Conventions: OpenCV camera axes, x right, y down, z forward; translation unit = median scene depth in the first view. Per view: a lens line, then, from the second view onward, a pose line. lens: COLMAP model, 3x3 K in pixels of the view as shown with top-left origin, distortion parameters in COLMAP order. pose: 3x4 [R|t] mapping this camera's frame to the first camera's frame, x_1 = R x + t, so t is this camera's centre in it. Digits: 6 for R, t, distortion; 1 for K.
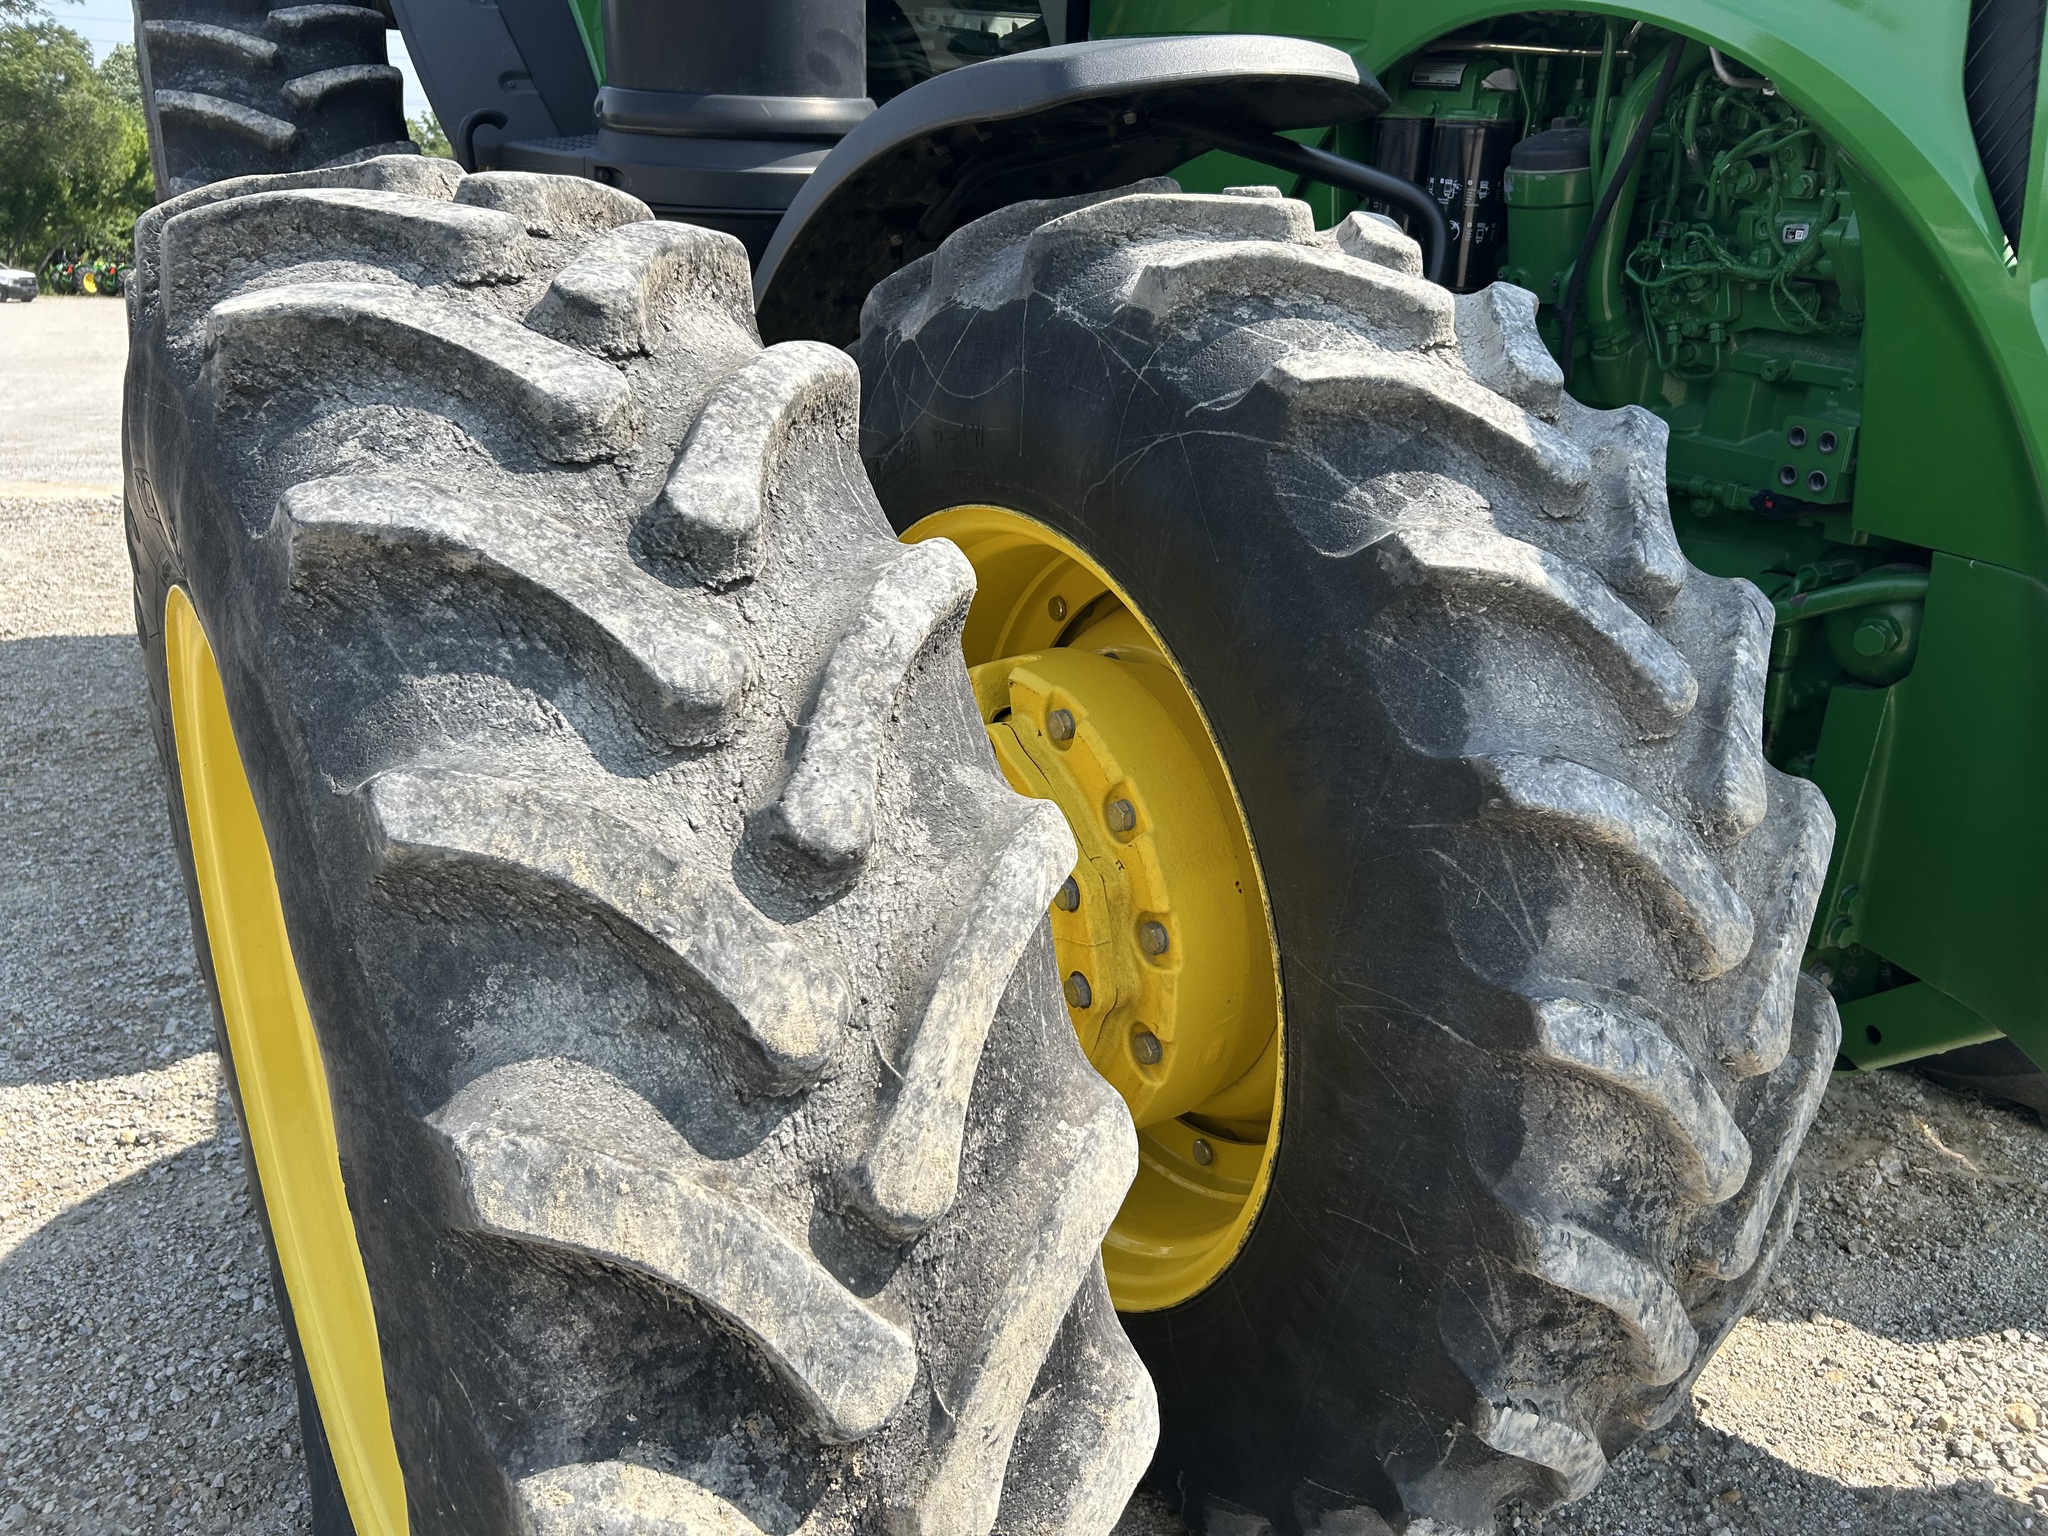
lens RADIAL K [[1537.9, 0, 1032.6], [0, 1537.9, 762.4], [0, 0, 1]] dist [0.059945, -0.065906]
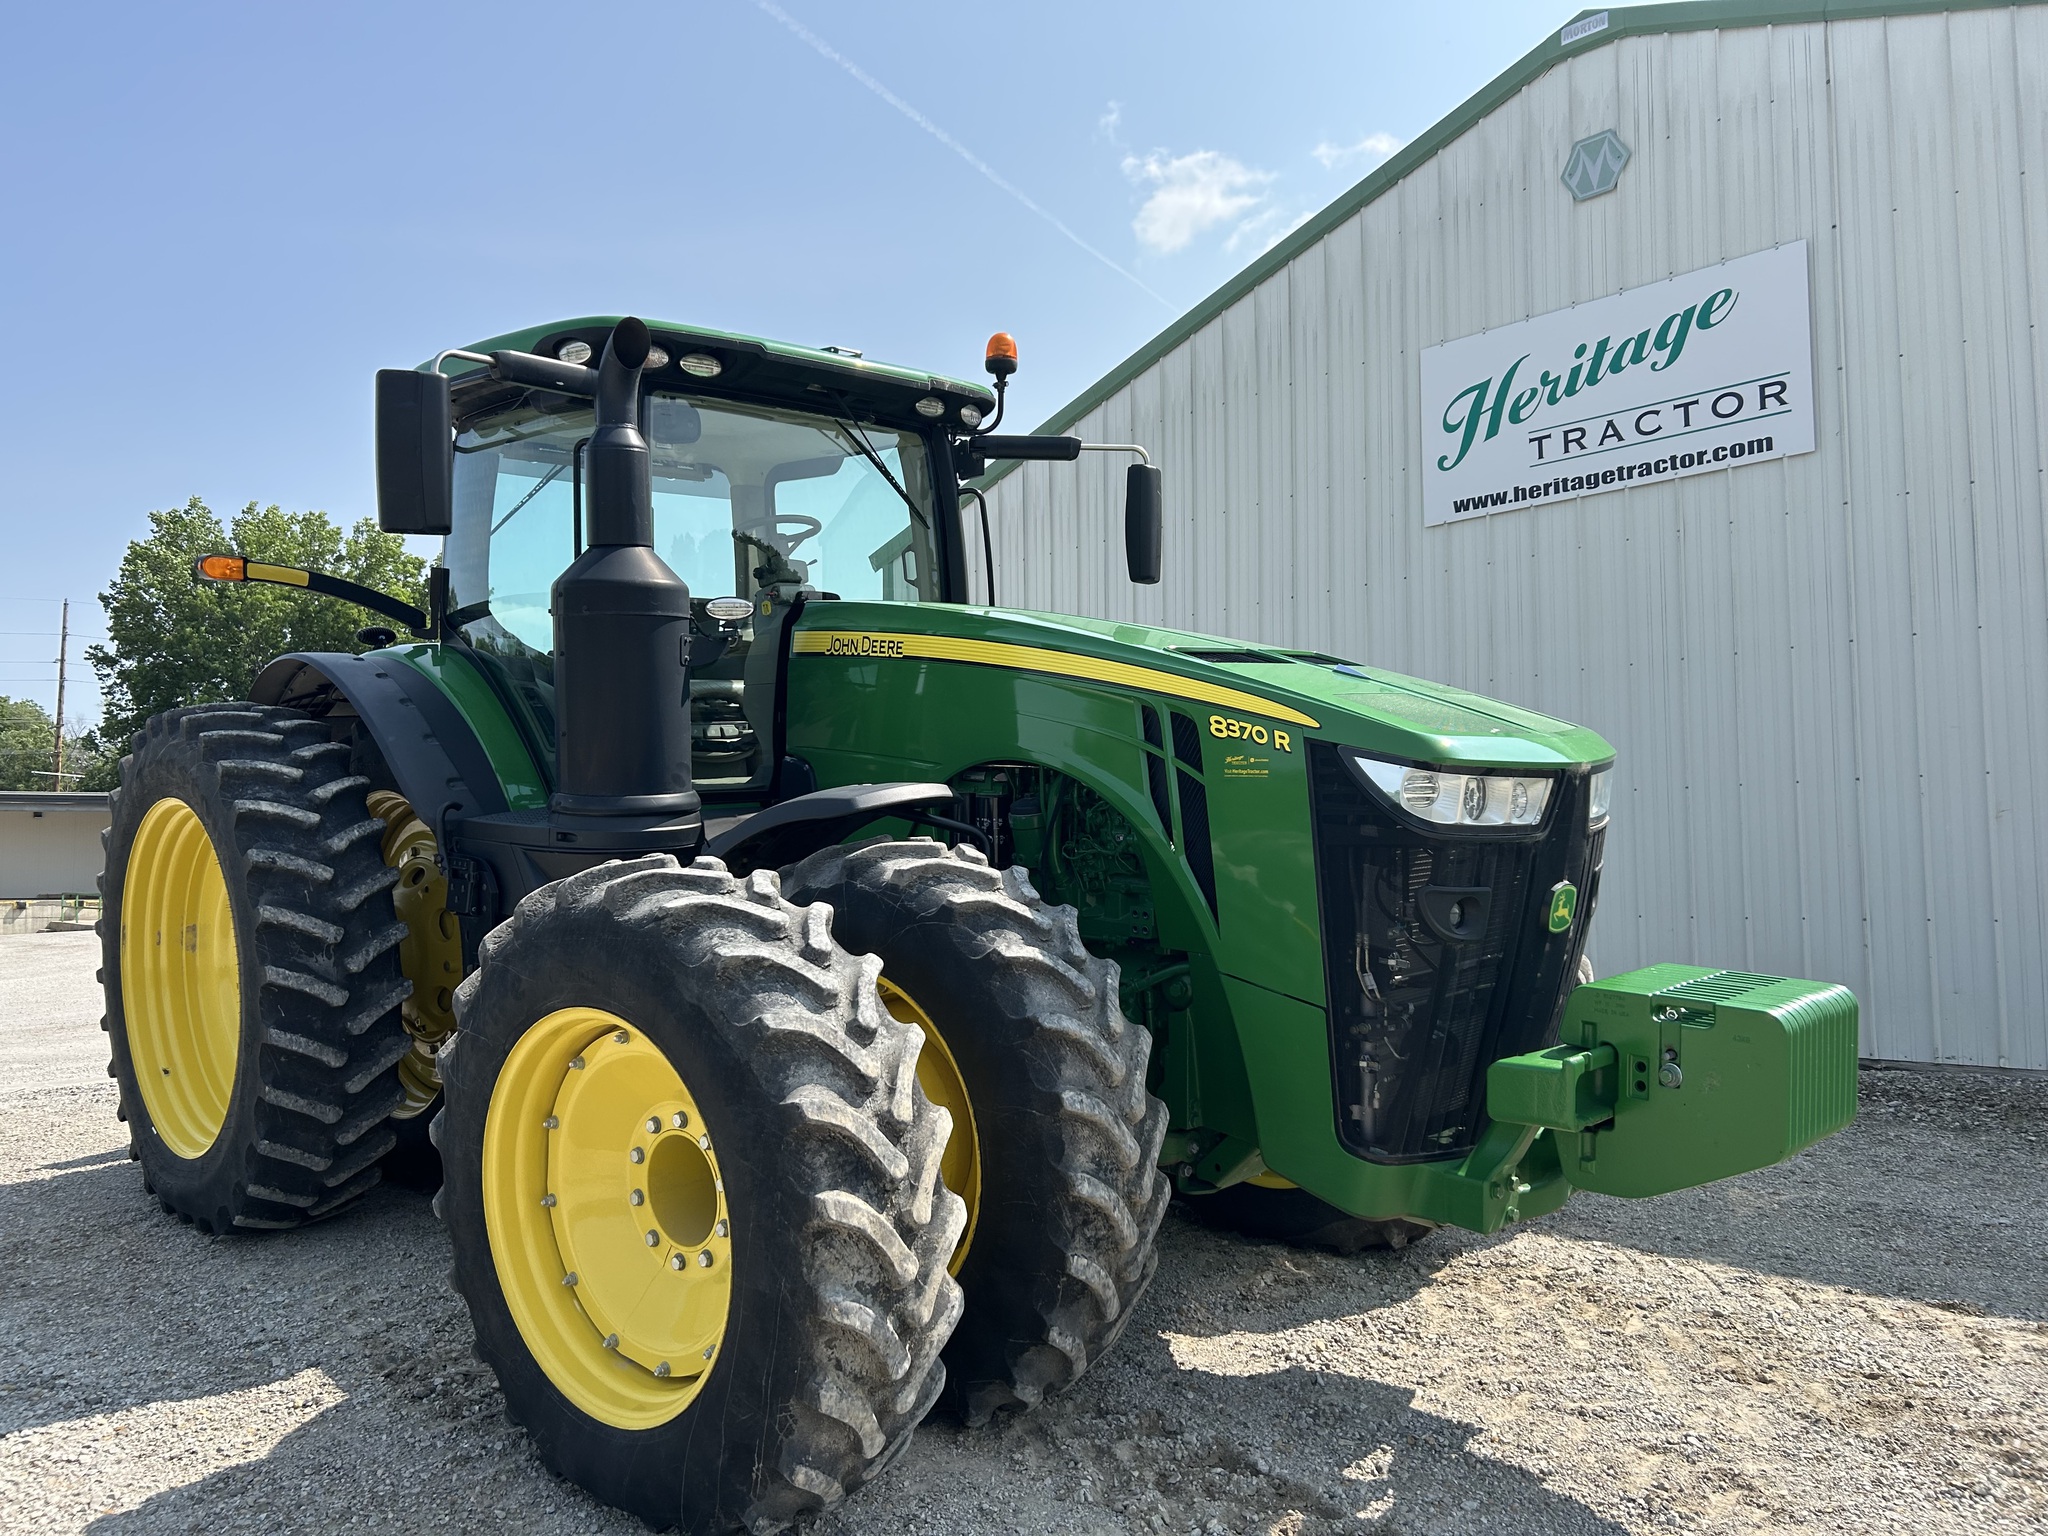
lens RADIAL K [[1537.9, 0, 1013.3], [0, 1537.9, 769.0], [0, 0, 1]] dist [0.059945, -0.065906]
pose [[0.957561, -0.050867, 0.283705, -0.557074], [0.144025, 0.937053, -0.318103, 0.476169], [-0.249666, 0.345463, 0.904612, -1.825569]]
